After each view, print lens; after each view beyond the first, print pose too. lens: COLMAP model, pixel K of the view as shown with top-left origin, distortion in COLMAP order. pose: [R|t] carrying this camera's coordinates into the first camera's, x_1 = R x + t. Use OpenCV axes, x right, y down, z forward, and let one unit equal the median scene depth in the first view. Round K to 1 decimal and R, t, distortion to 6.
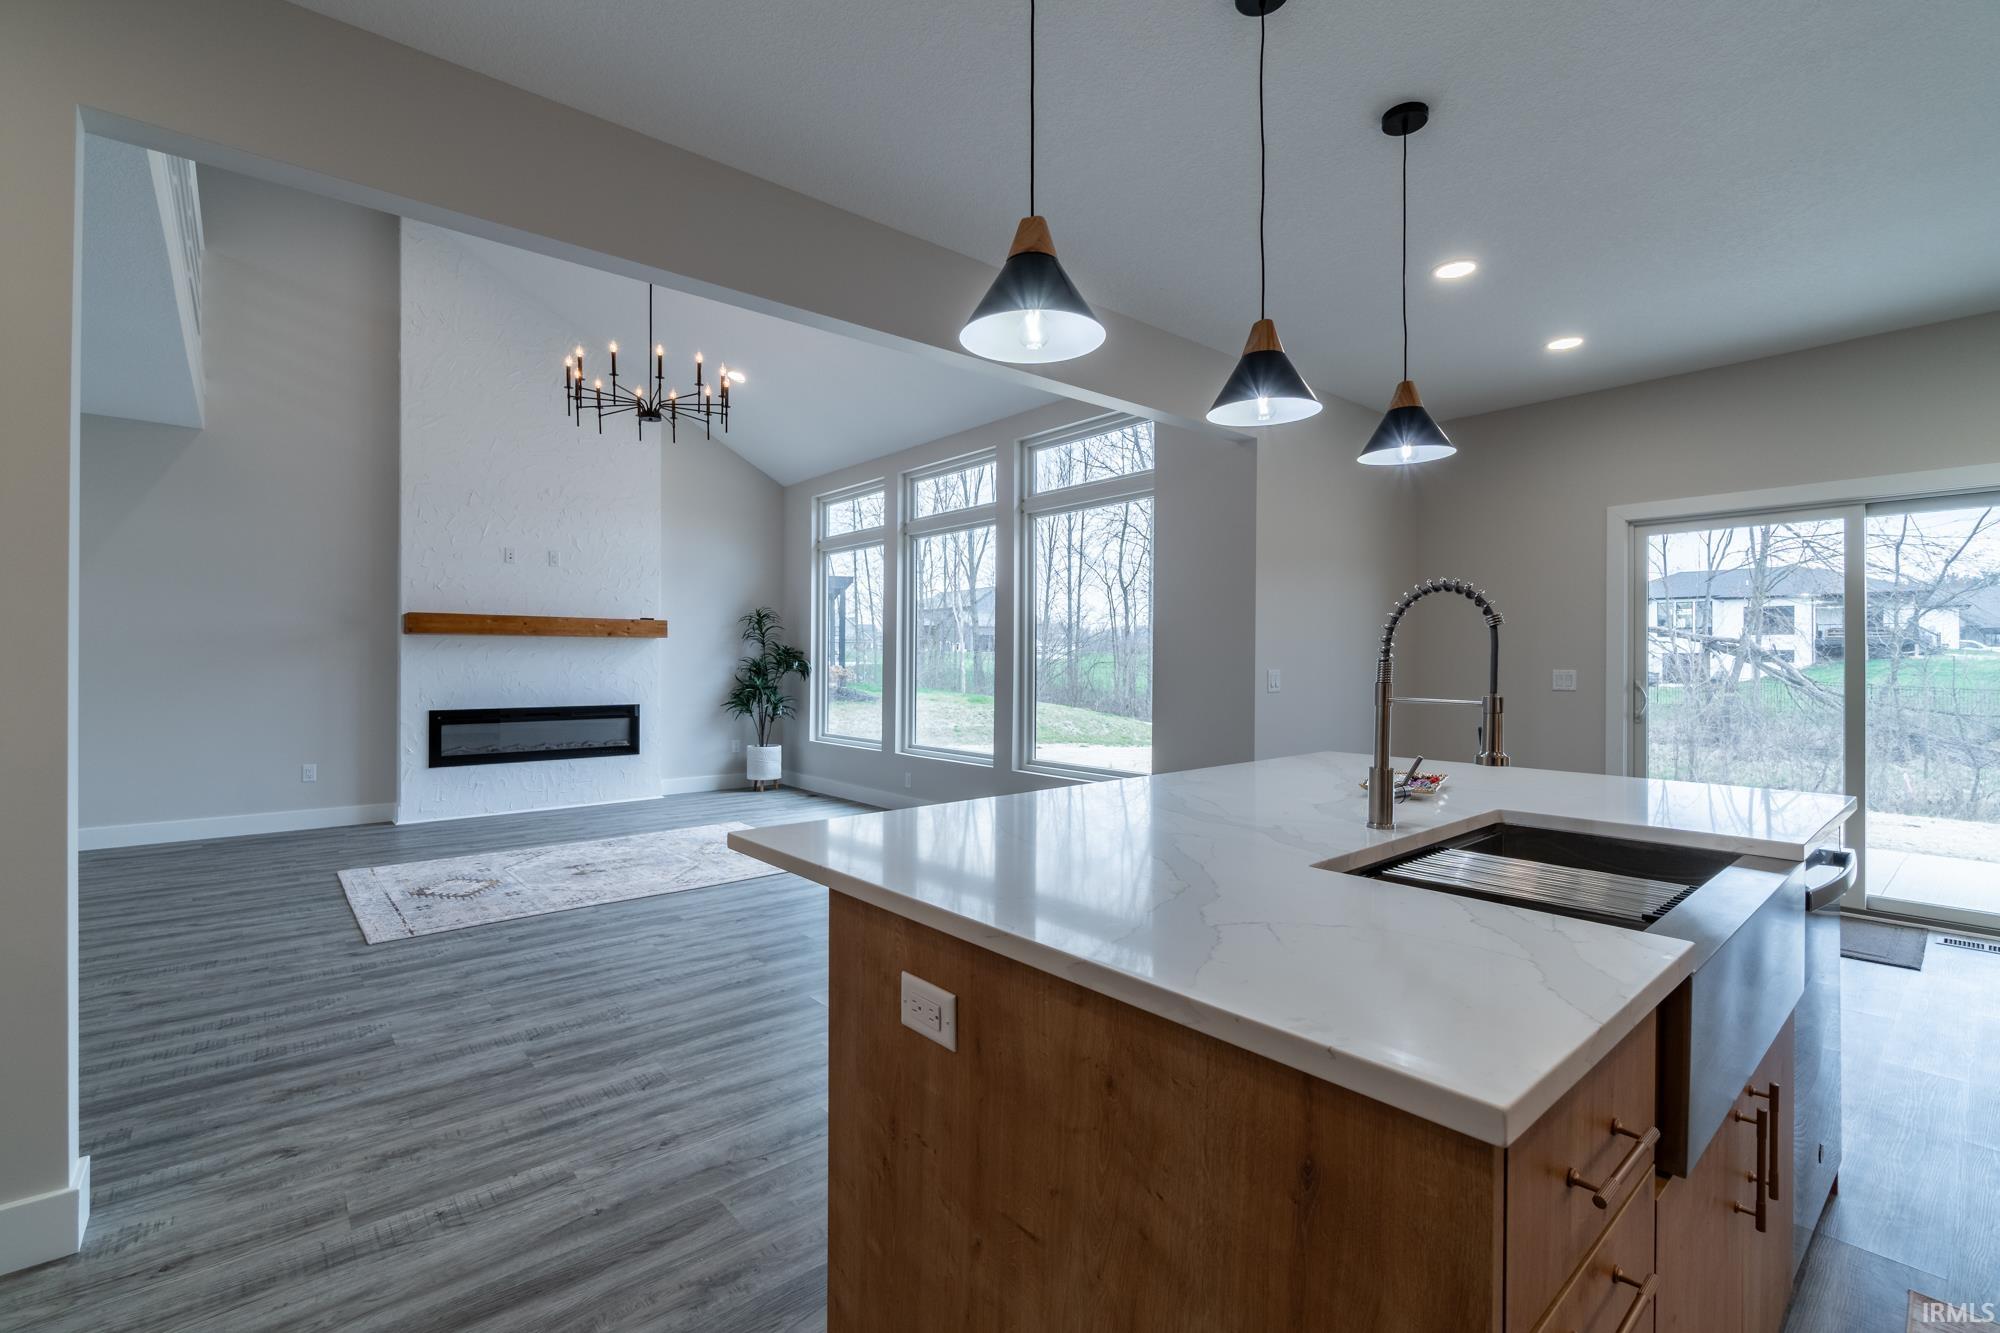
lens RADIAL K [[876.9, 0, 983.7], [0, 876.9, 657.8], [0, 0, 1]] dist [-0.003126, 0.001632]
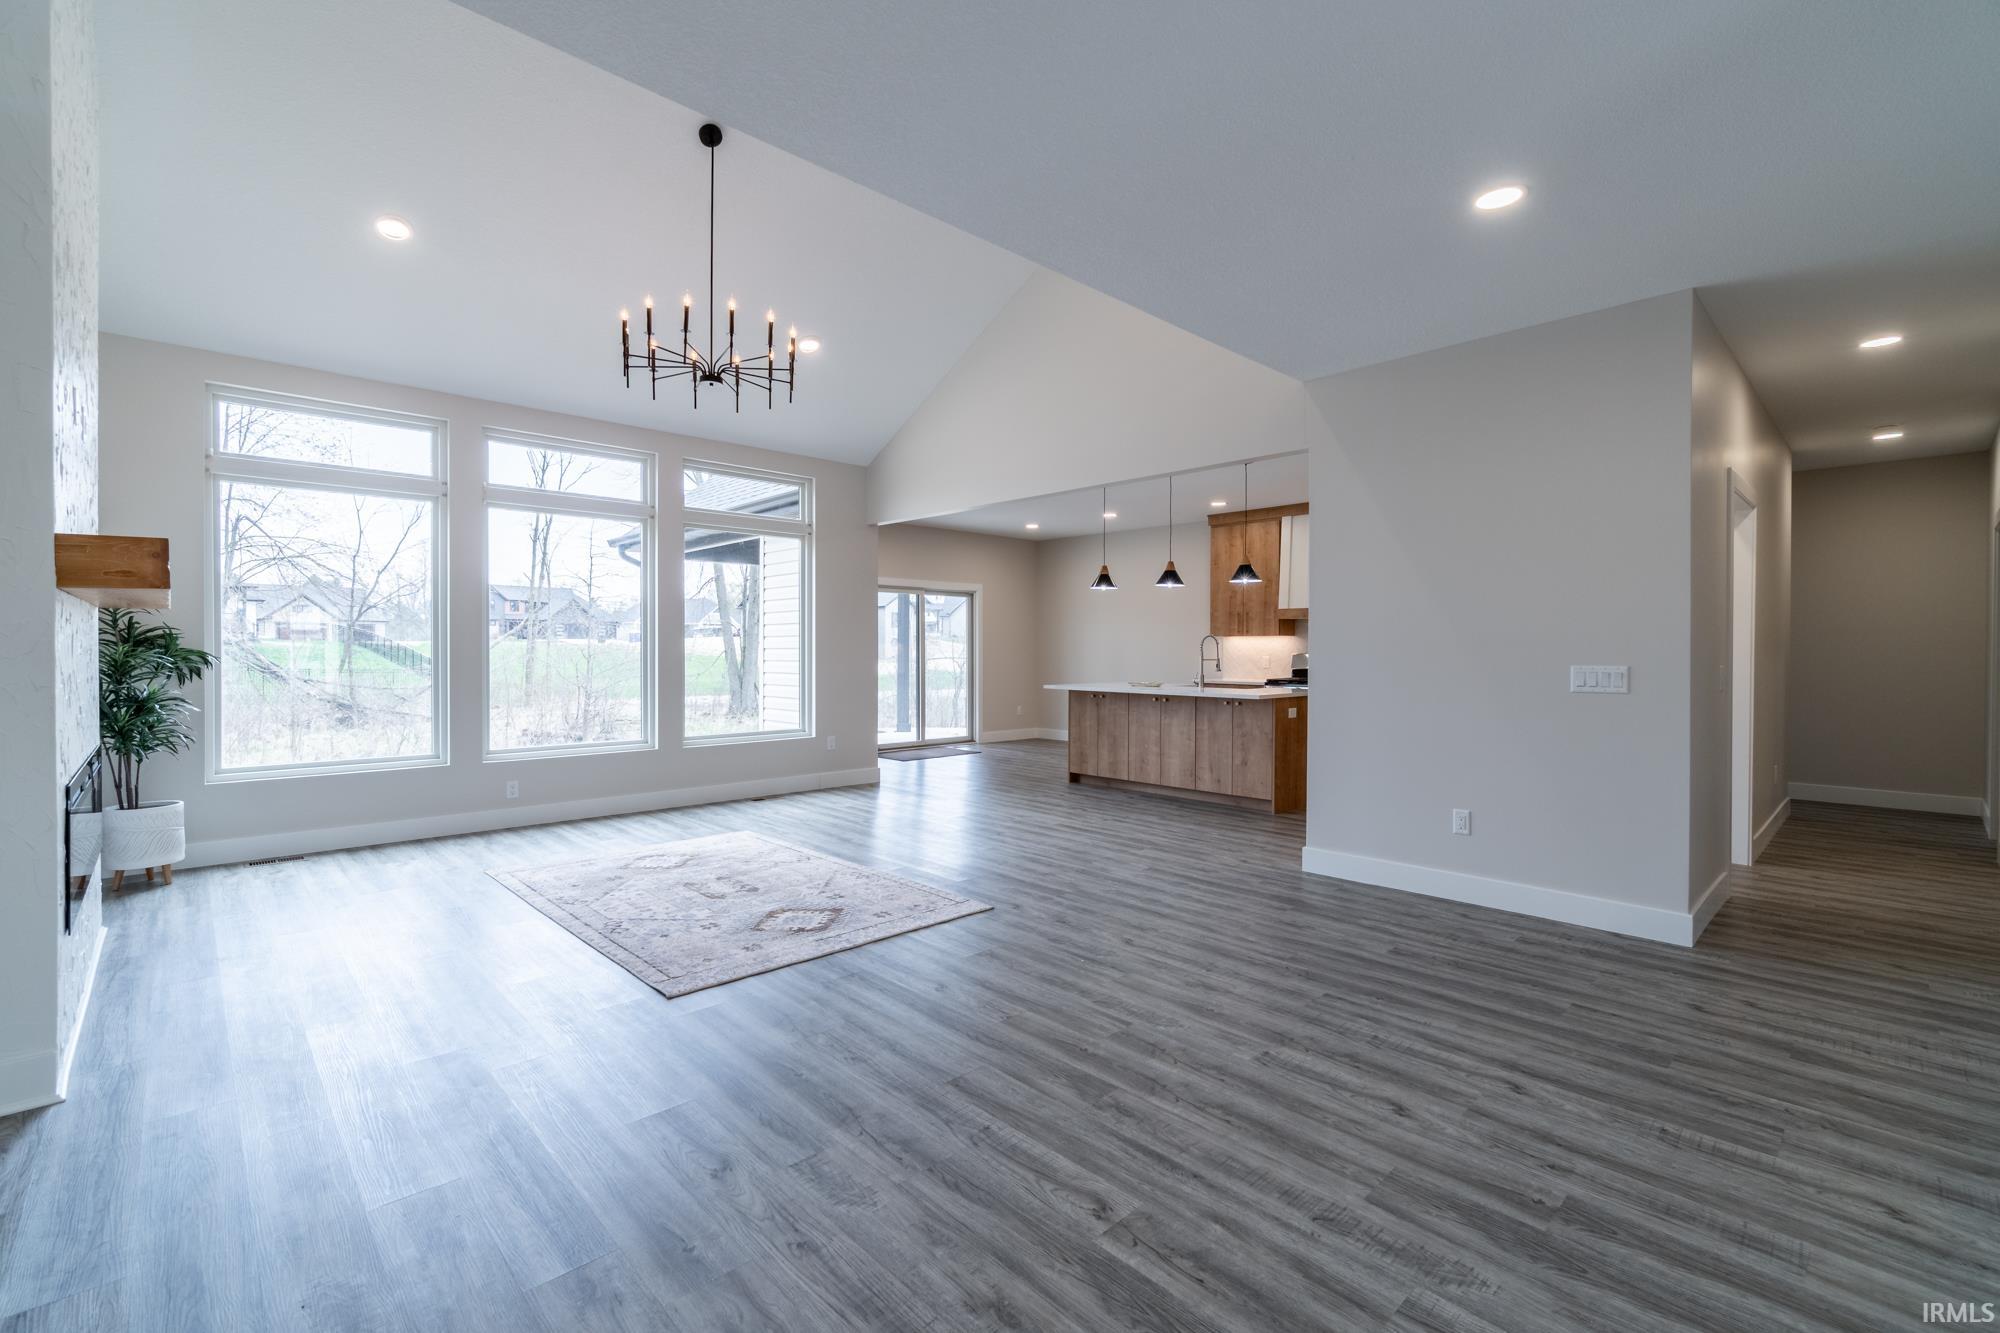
lens RADIAL K [[876.9, 0, 997.0], [0, 876.9, 657.1], [0, 0, 1]] dist [-0.003126, 0.001632]
pose [[-0.074761, -0.011027, 0.997141, -1.052014], [-0.004337, 0.999933, 0.010733, -0.002529], [-0.997192, -0.003522, -0.074803, 0.626474]]
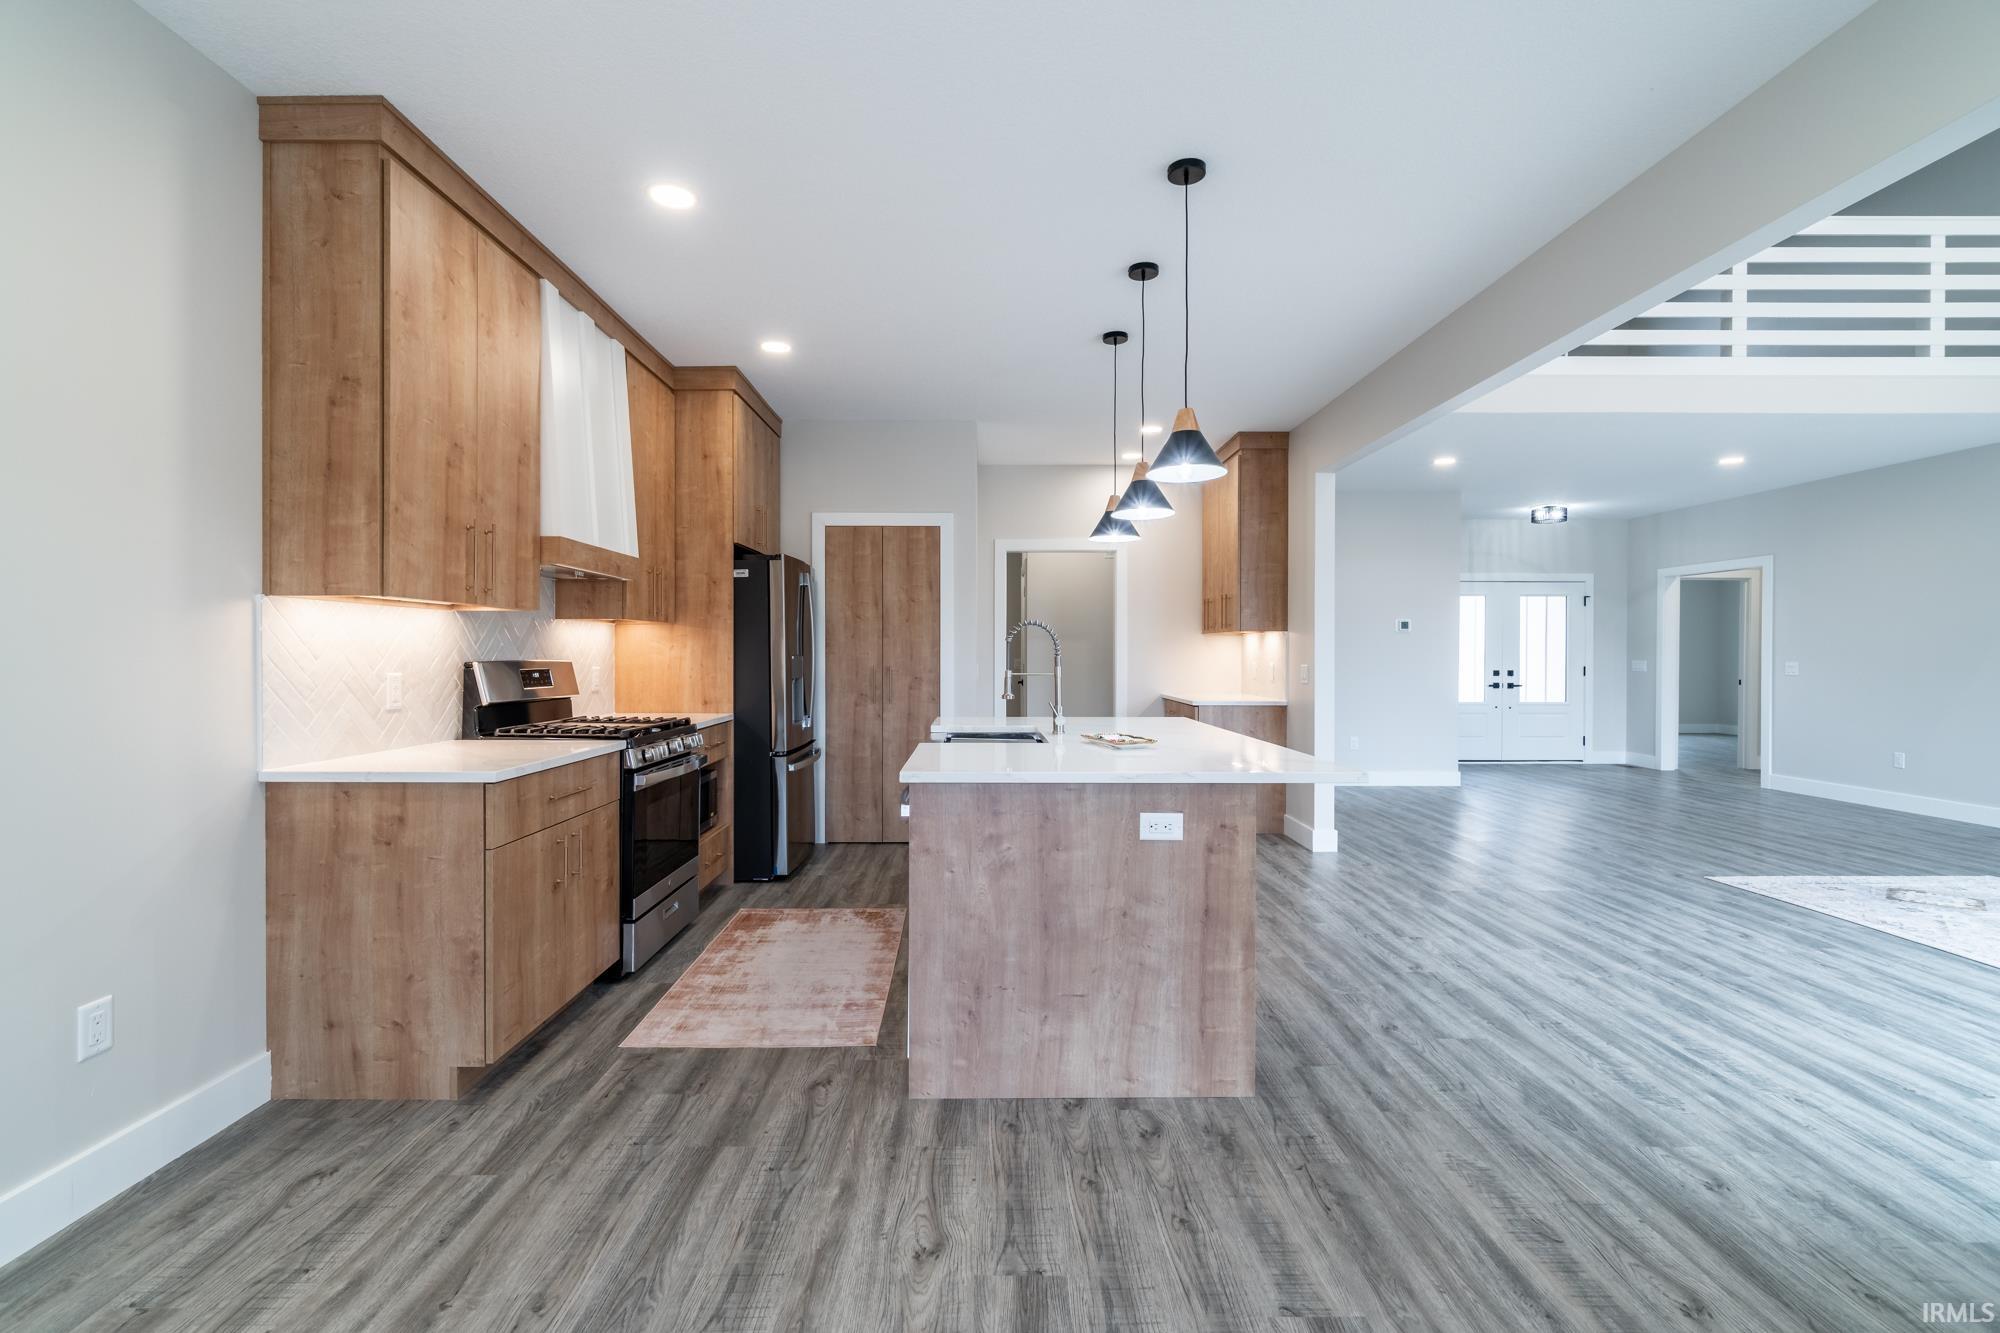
lens RADIAL K [[876.9, 0, 987.9], [0, 876.9, 656.9], [0, 0, 1]] dist [-0.003126, 0.001632]
pose [[-0.633281, -0.002190, -0.773919, 0.568265], [-0.003008, 0.999995, -0.000368, 0.002252], [0.773916, 0.002095, -0.633284, 0.580017]]
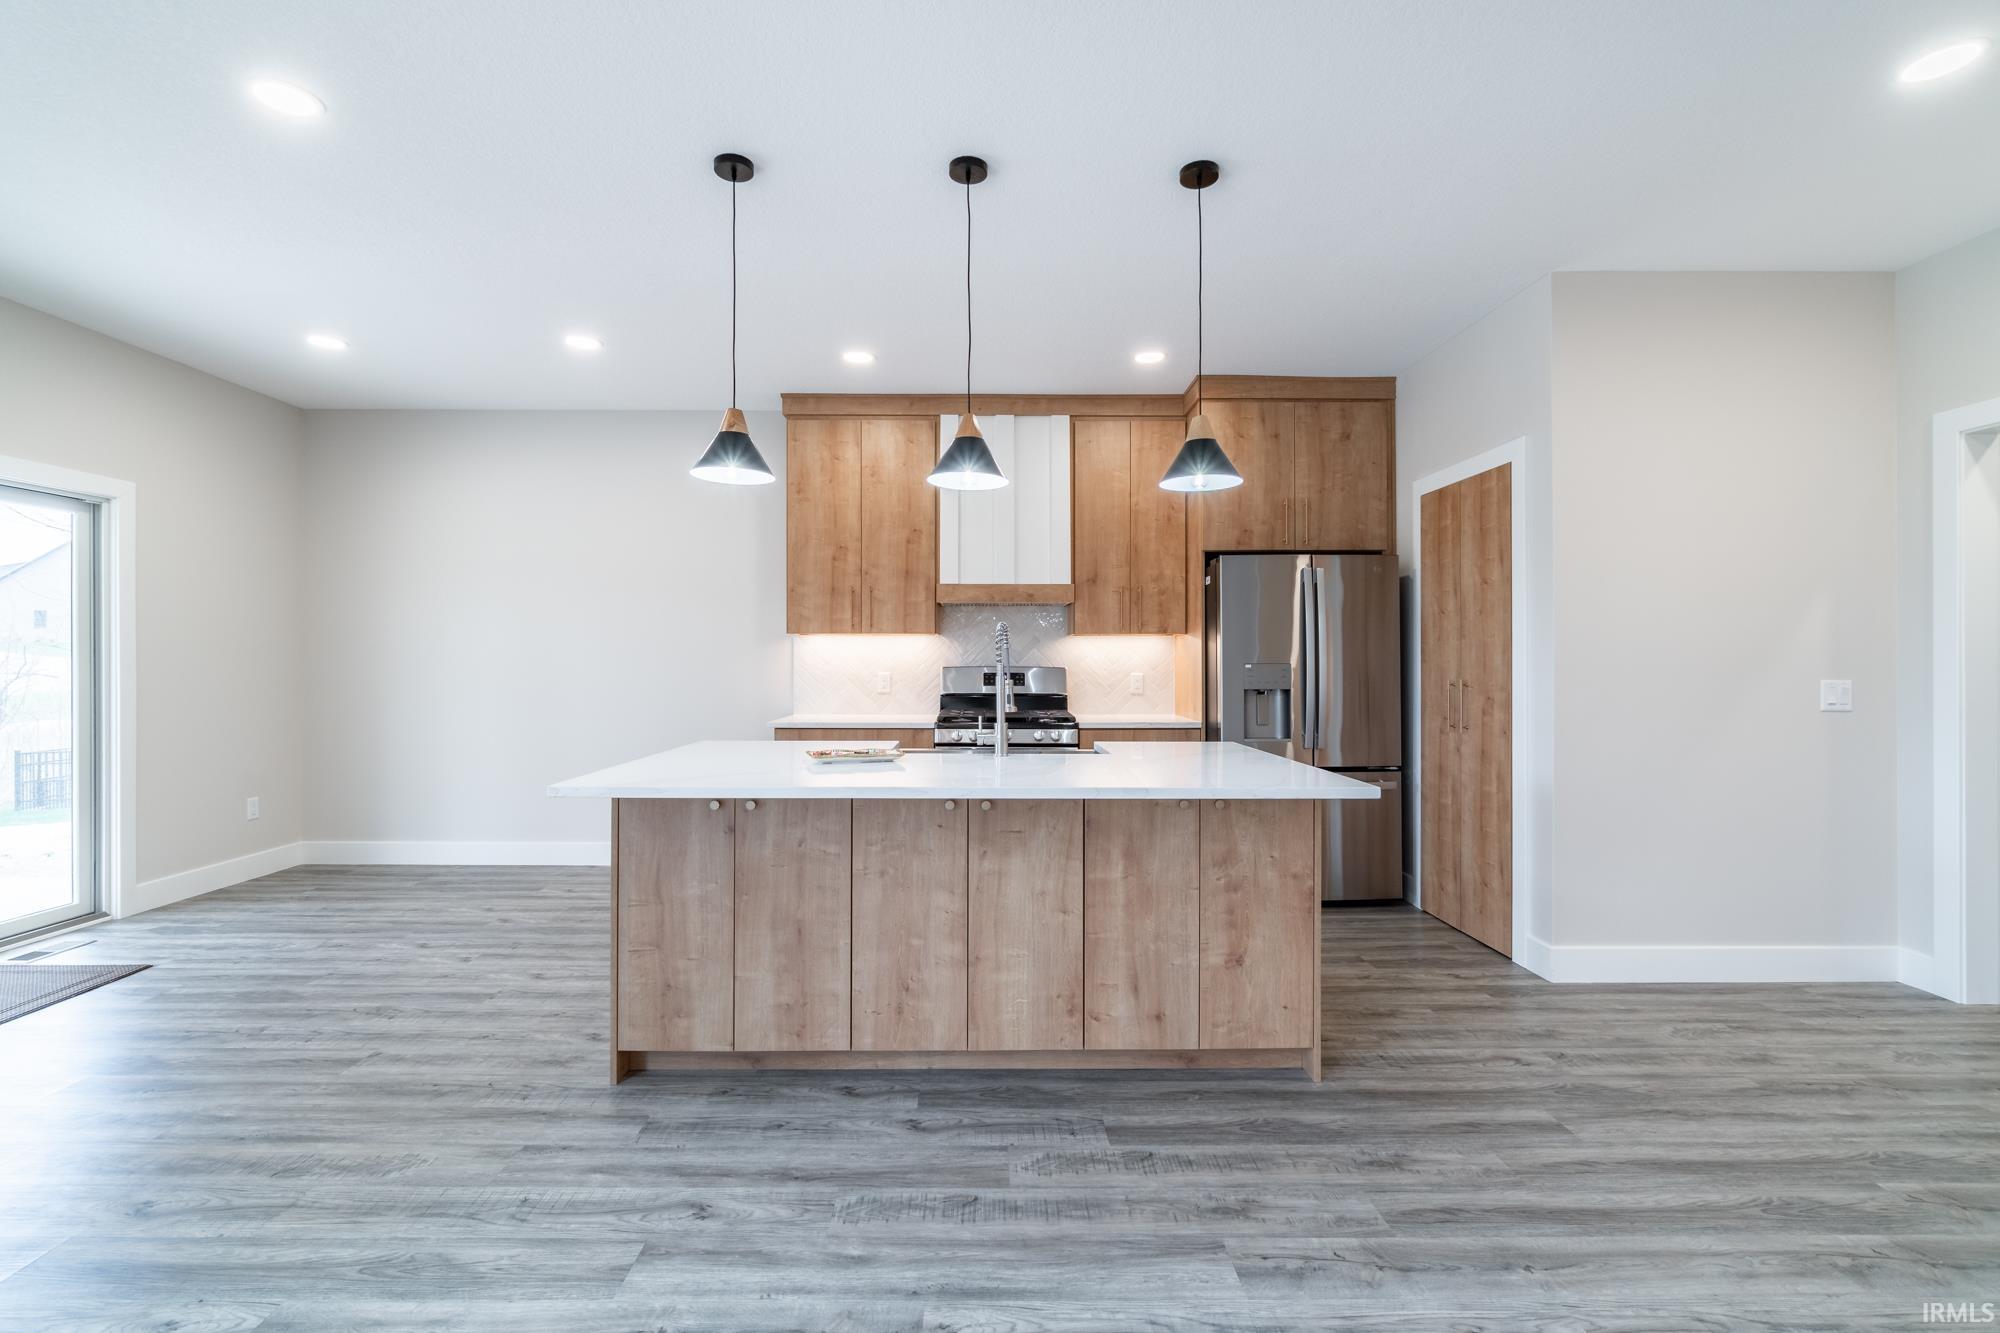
lens RADIAL K [[876.9, 0, 992.6], [0, 876.9, 658.8], [0, 0, 1]] dist [-0.003126, 0.001632]
pose [[-0.777754, -0.003742, 0.628558, -0.175442], [-0.005054, 0.999987, -0.000302, -0.001471], [-0.628549, -0.003412, -0.777763, 0.629462]]
